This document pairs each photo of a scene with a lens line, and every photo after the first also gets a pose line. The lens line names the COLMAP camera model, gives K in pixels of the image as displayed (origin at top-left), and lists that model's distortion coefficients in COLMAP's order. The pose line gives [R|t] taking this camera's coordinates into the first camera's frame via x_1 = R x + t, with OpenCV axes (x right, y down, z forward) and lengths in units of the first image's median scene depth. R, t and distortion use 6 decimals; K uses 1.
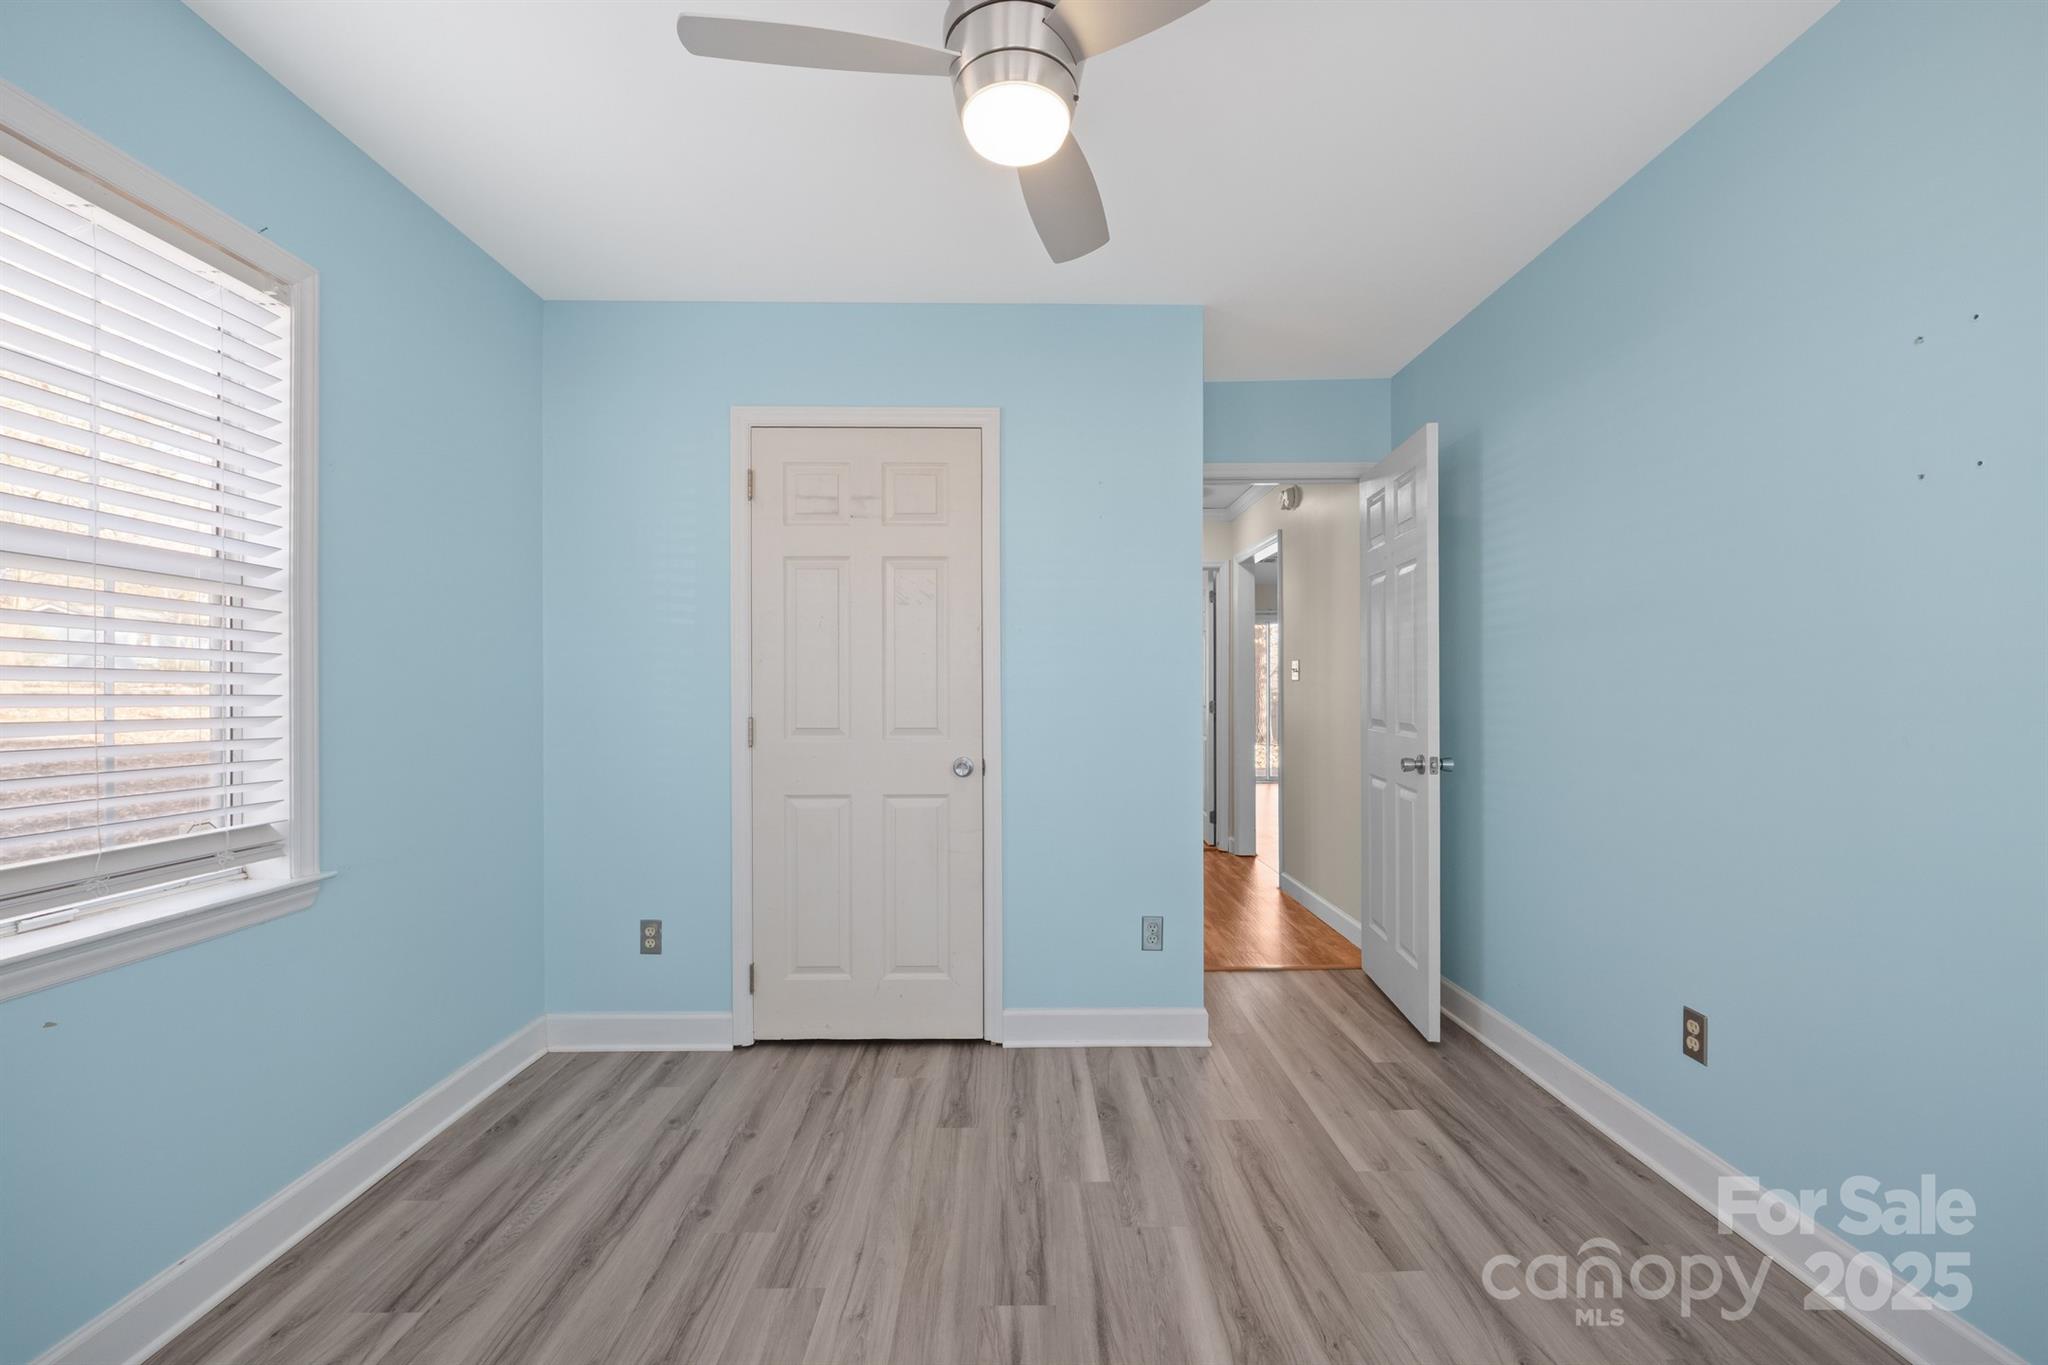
lens RADIAL K [[865.9, 0, 1024.0], [0, 865.9, 682.5], [0, 0, 1]] dist [-0.007514, 0.000207]
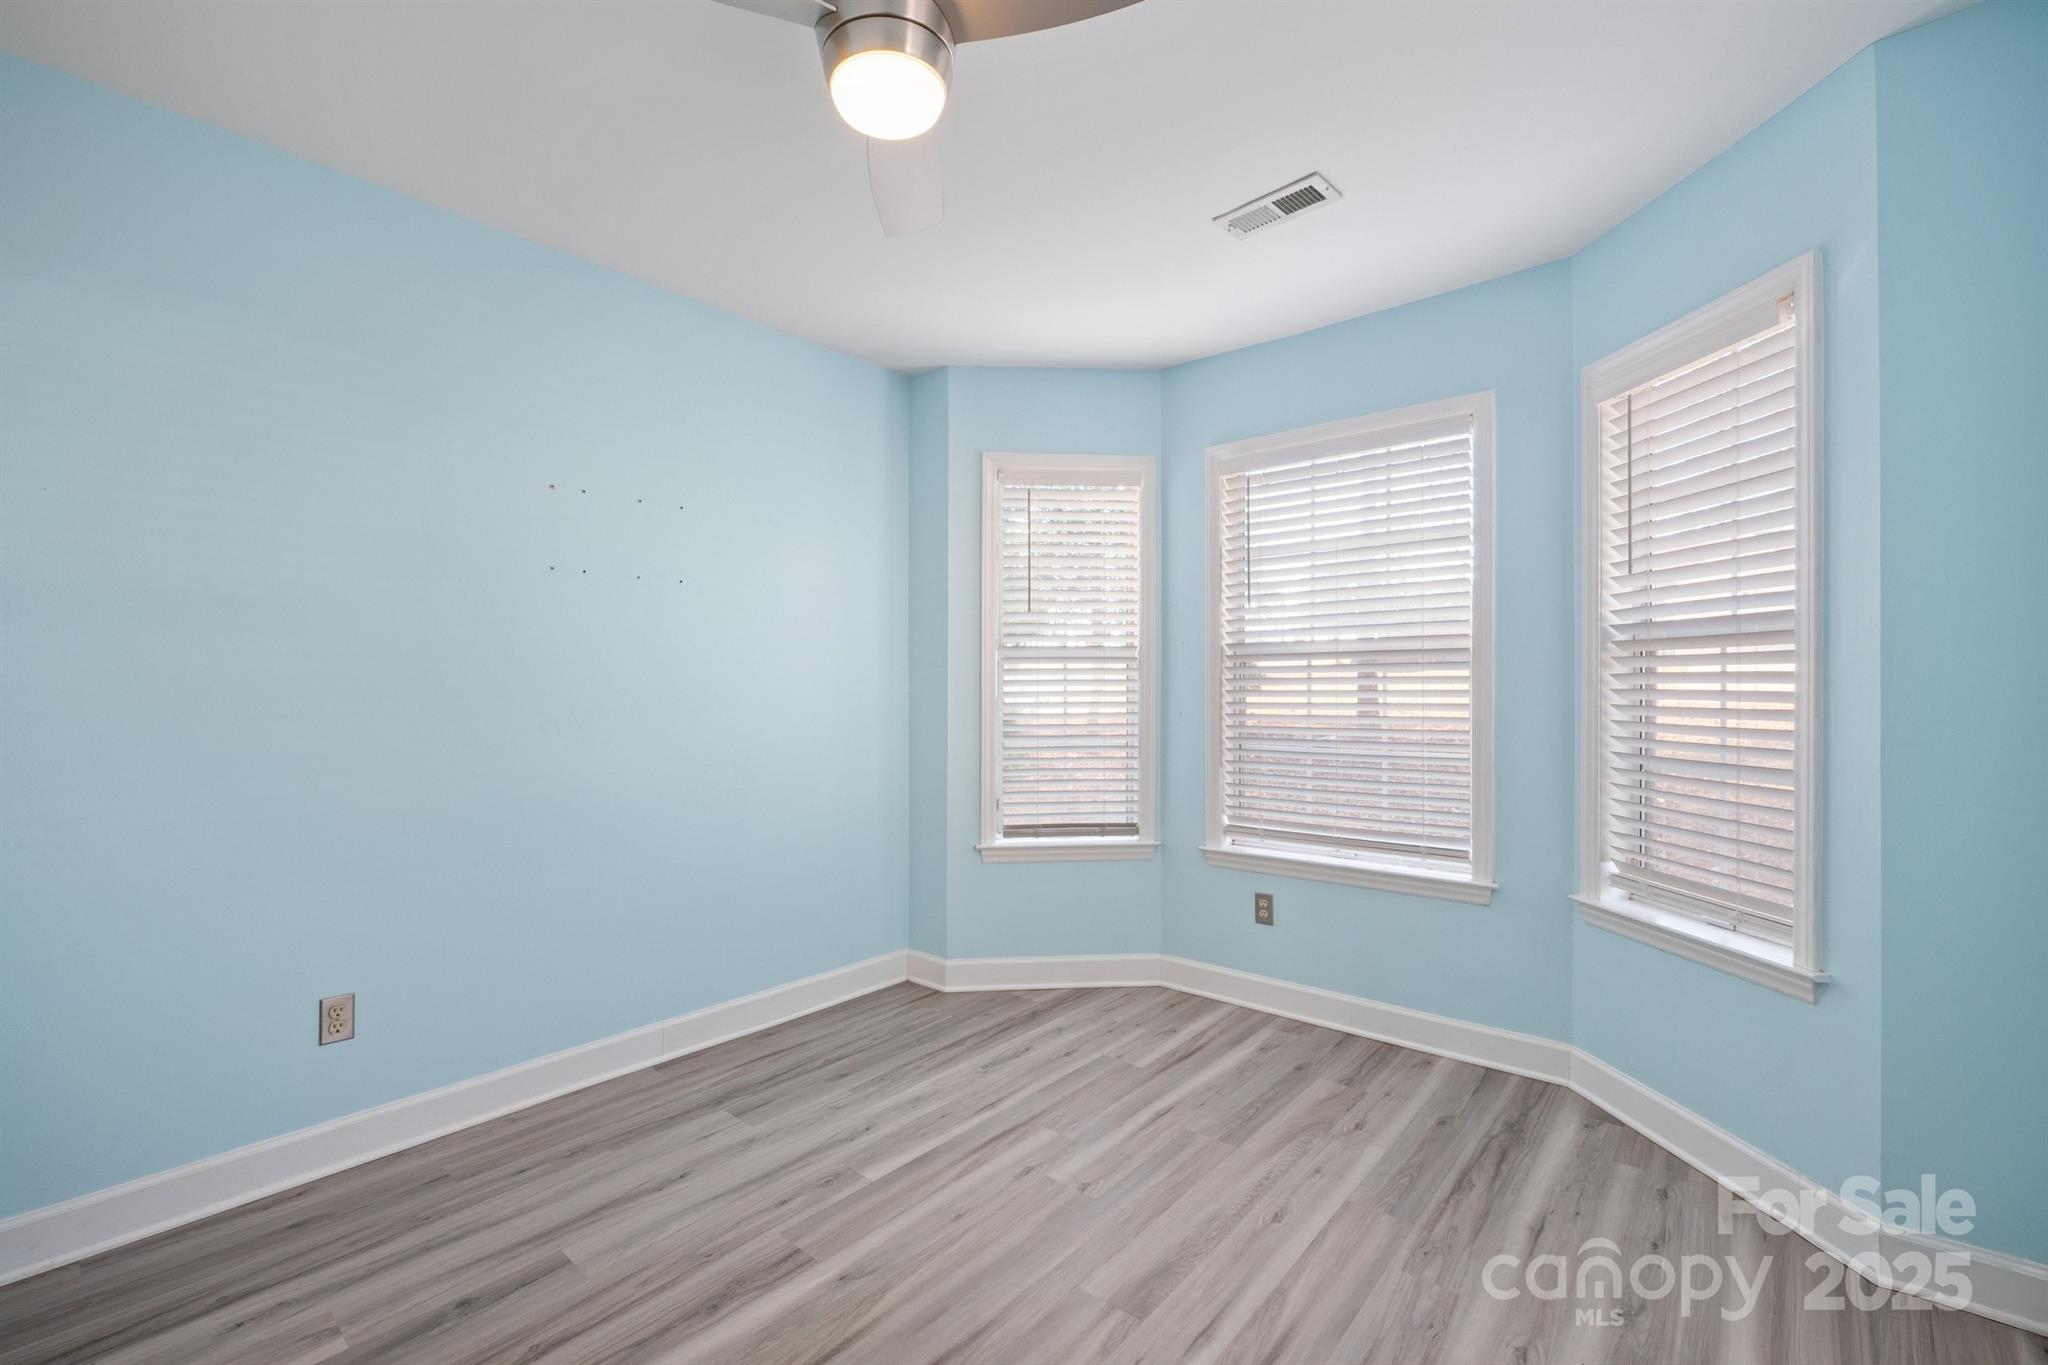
lens RADIAL K [[869.4, 0, 1024.0], [0, 869.4, 682.5], [0, 0, 1]] dist [0.021809, 0.000044]
pose [[-0.755593, 0.010013, 0.654965, -0.662328], [-0.001445, 0.999855, -0.016952, 0.016814], [-0.655040, -0.013756, -0.755469, 1.451817]]
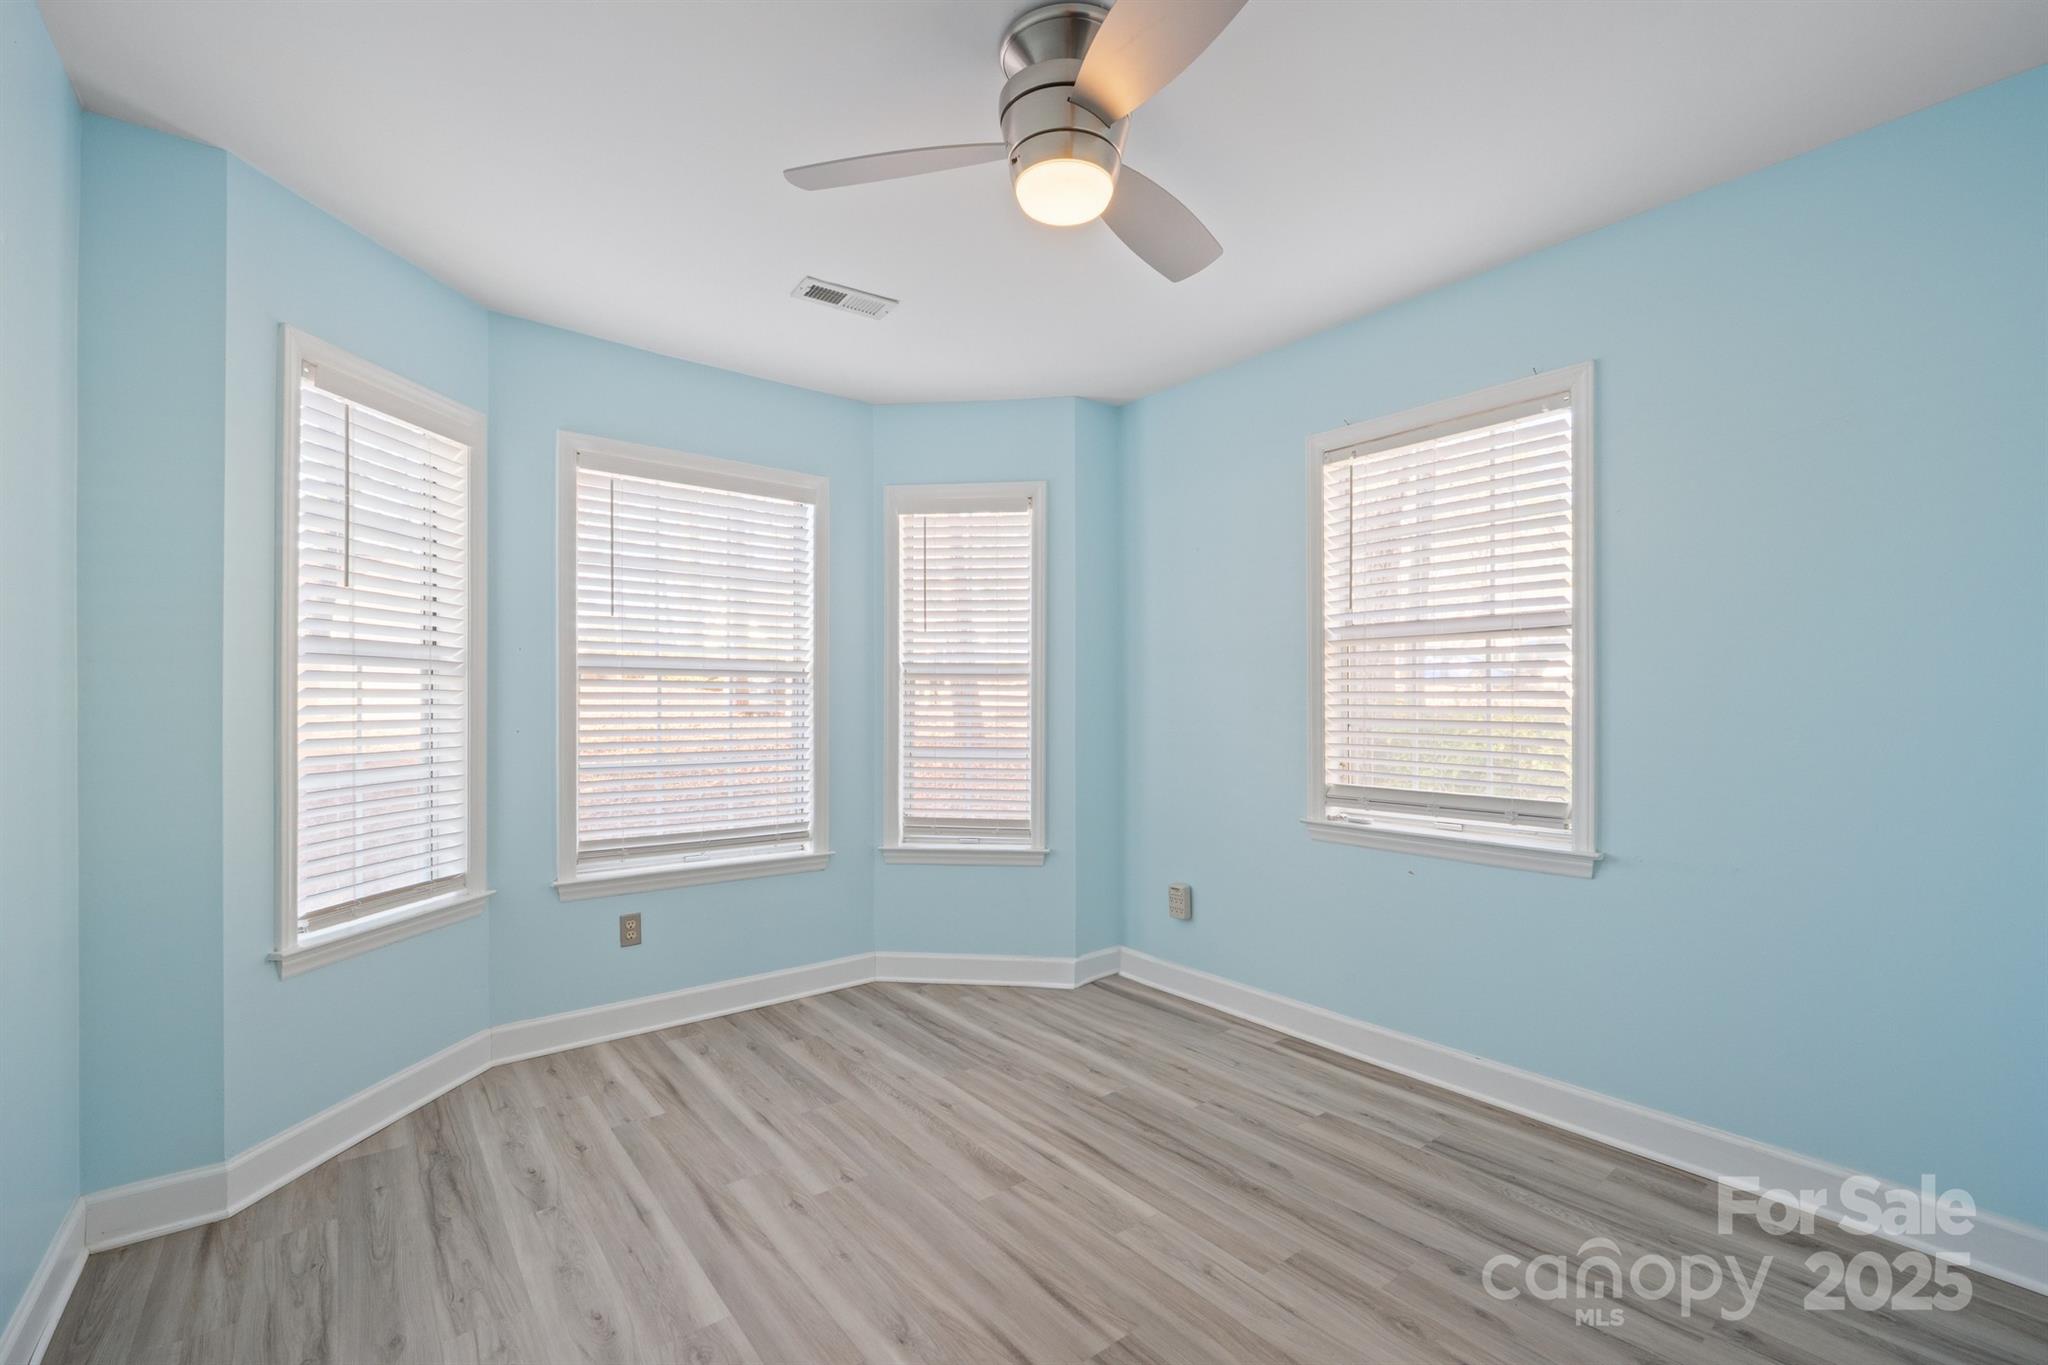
lens RADIAL K [[881.1, 0, 1024.7], [0, 881.1, 694.9], [0, 0, 1]] dist [-0.004271, 0.000203]
pose [[-0.794185, -0.004941, -0.607656, 0.638463], [0.005682, 0.999863, -0.015556, 0.014078], [0.607650, -0.015807, -0.794048, 1.650039]]
